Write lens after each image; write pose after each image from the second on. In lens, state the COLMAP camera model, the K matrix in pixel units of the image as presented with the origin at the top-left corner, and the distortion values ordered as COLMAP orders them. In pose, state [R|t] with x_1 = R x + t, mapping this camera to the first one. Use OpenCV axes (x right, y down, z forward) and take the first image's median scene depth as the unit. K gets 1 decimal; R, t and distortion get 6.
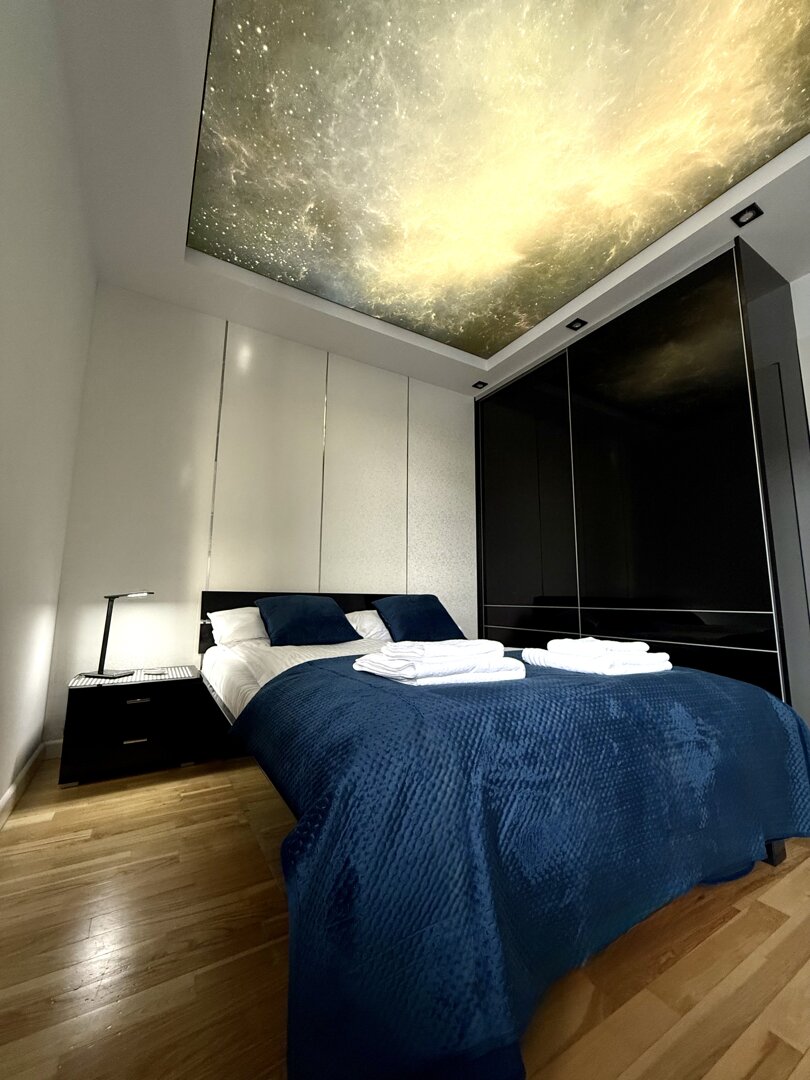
lens RADIAL K [[429.7, 0, 403.1], [0, 429.7, 536.1], [0, 0, 1]] dist [0.010926, -0.000215]
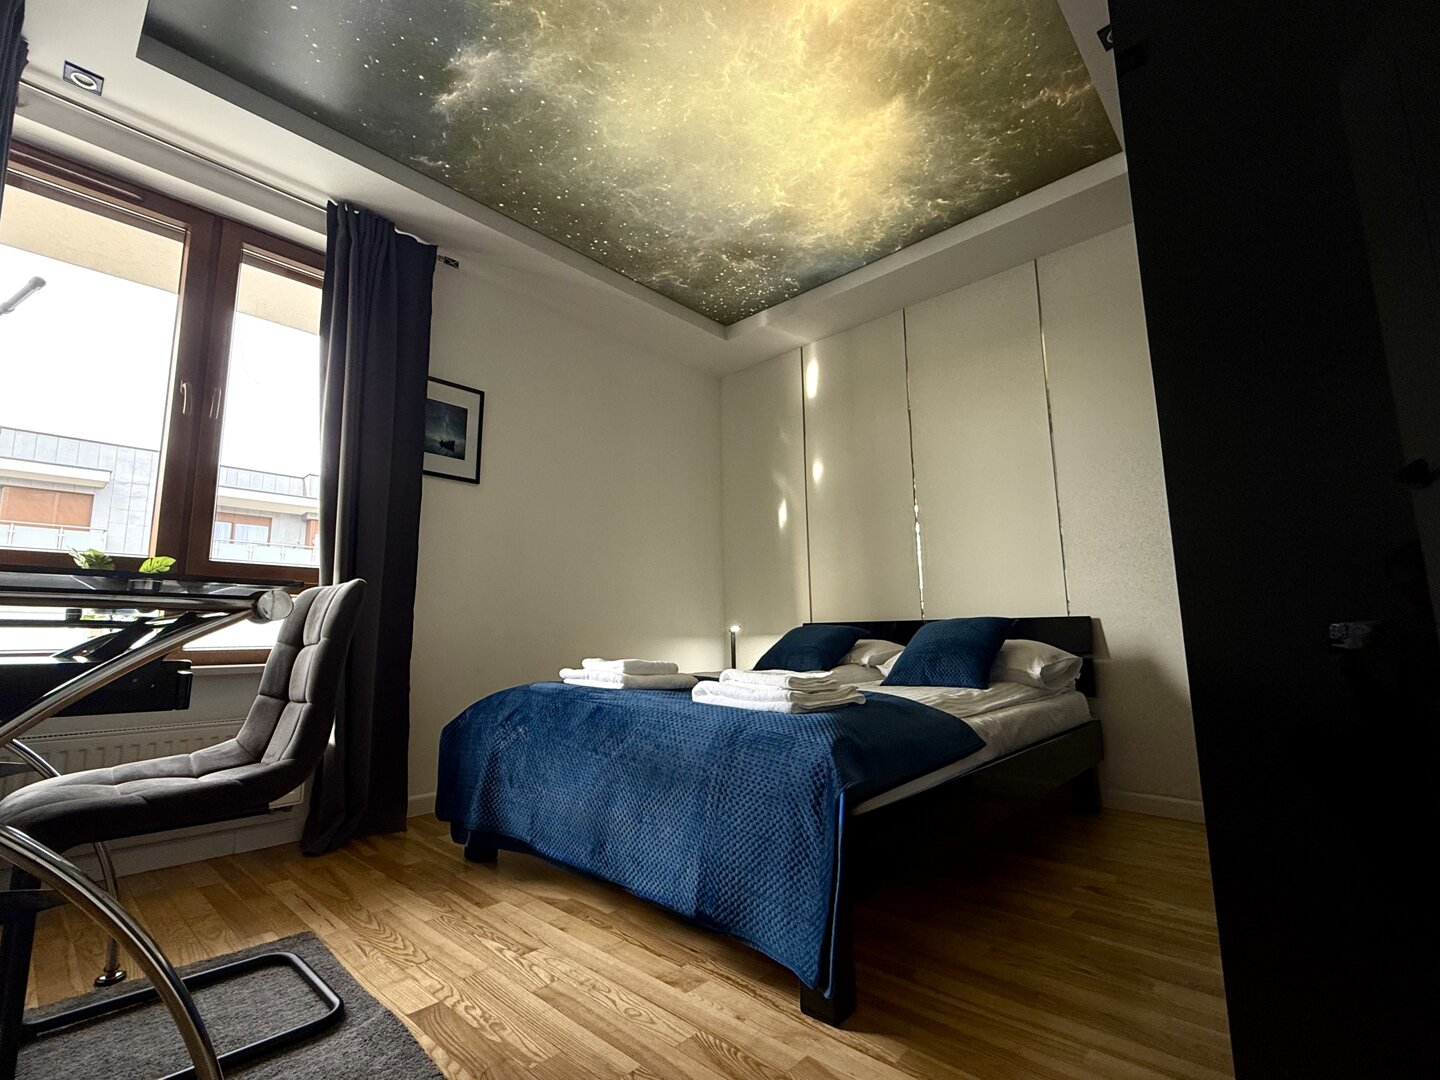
lens RADIAL K [[659.0, 0, 701.3], [0, 659.0, 541.2], [0, 0, 1]] dist [0.024341, 0.002361]
pose [[0.276314, -0.148871, -0.949467, 1.248613], [0.154675, 0.981940, -0.108949, 0.084411], [0.948539, -0.116755, 0.294350, 0.412143]]
